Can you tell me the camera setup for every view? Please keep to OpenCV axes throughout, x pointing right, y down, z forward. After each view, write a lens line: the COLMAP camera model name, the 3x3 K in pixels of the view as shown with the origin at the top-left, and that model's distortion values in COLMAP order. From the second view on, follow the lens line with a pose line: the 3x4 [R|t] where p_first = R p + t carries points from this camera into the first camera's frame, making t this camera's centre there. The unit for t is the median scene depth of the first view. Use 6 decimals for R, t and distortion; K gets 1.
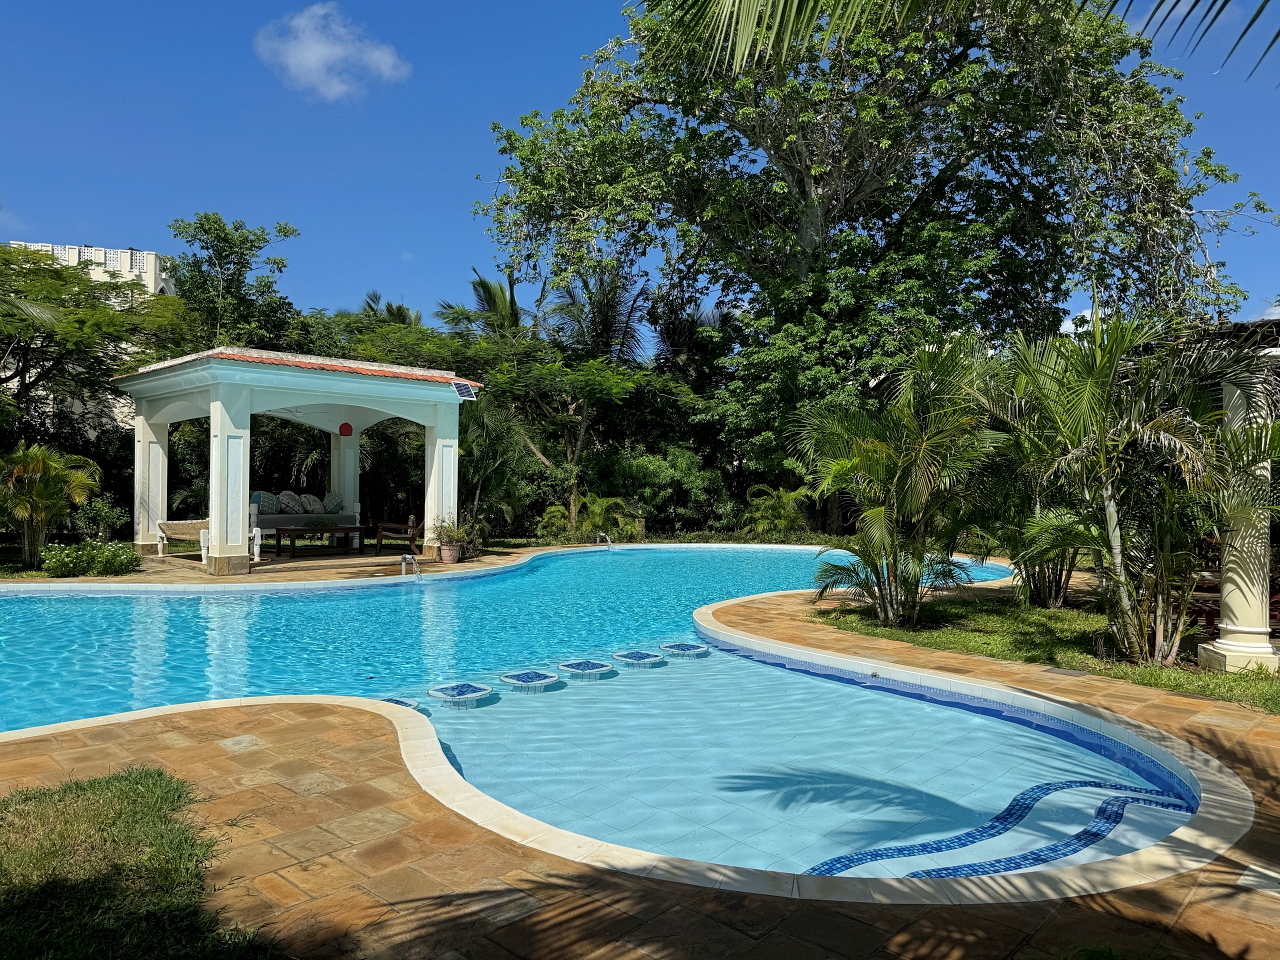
lens RADIAL K [[916.9, 0, 640.0], [0, 916.9, 480.0], [0, 0, 1]] dist [-0.000969, -0.000668]
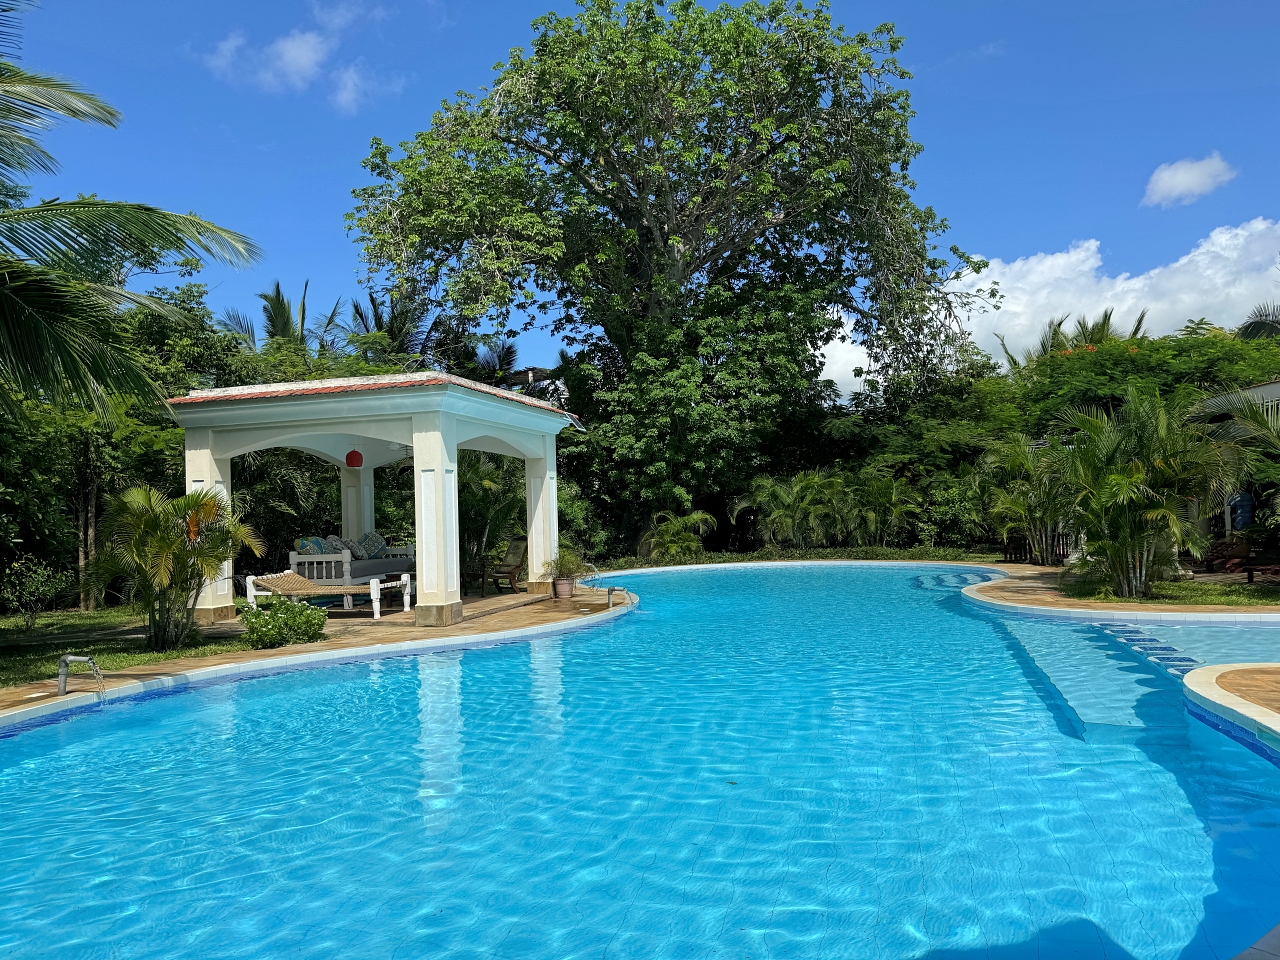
lens RADIAL K [[916.9, 0, 640.0], [0, 916.9, 480.0], [0, 0, 1]] dist [-0.000969, -0.000668]
pose [[0.869901, -0.019465, 0.492843, -0.622948], [0.037030, 0.998978, -0.025905, -0.007285], [-0.491835, 0.040785, 0.869733, 0.109923]]
